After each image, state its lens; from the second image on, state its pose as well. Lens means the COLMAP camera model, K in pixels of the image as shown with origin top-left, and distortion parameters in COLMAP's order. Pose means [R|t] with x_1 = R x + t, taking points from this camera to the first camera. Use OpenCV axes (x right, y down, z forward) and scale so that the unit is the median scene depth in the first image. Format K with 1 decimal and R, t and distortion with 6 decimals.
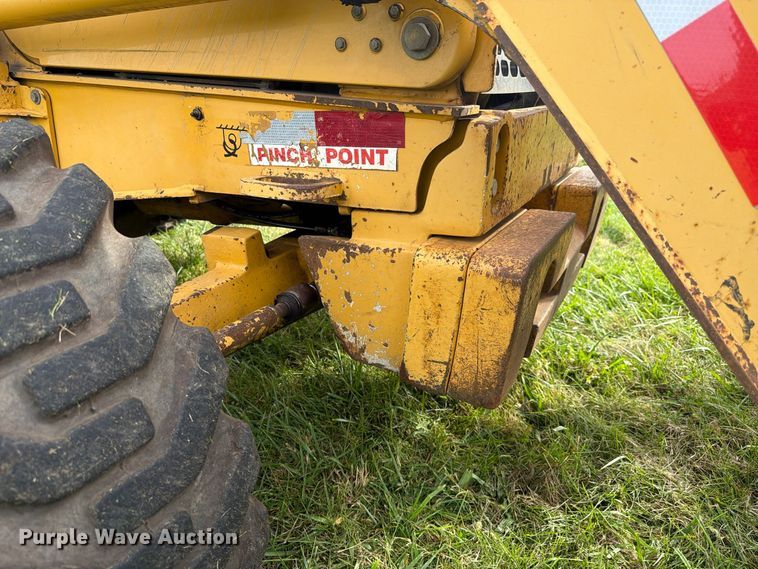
lens RADIAL K [[519.0, 0, 379.0], [0, 519.0, 284.5], [0, 0, 1]] dist [0.115987, -0.234058]
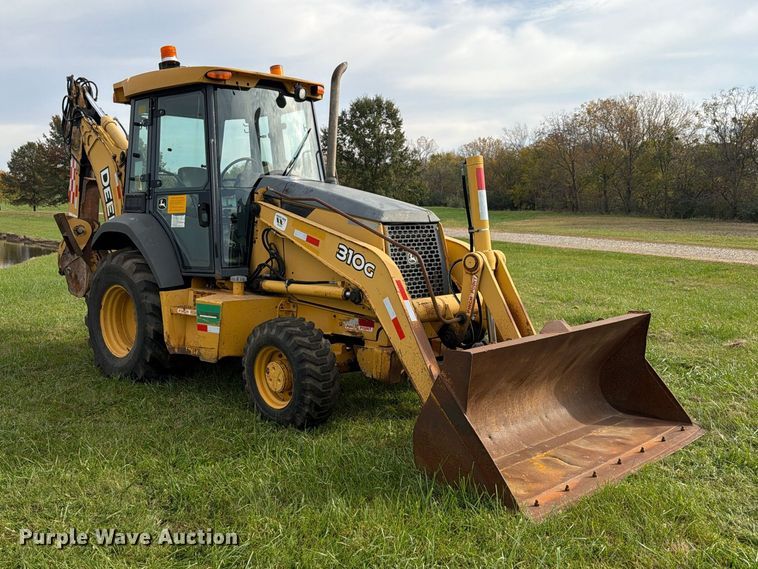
lens RADIAL K [[710.0, 0, 379.0], [0, 710.0, 284.5], [0, 0, 1]] dist [0.000325, -0.089725]
pose [[0.973724, 0.048305, -0.222549, 1.405231], [-0.102891, 0.965131, -0.240697, 0.859746], [0.203162, 0.257271, 0.944742, -4.880411]]
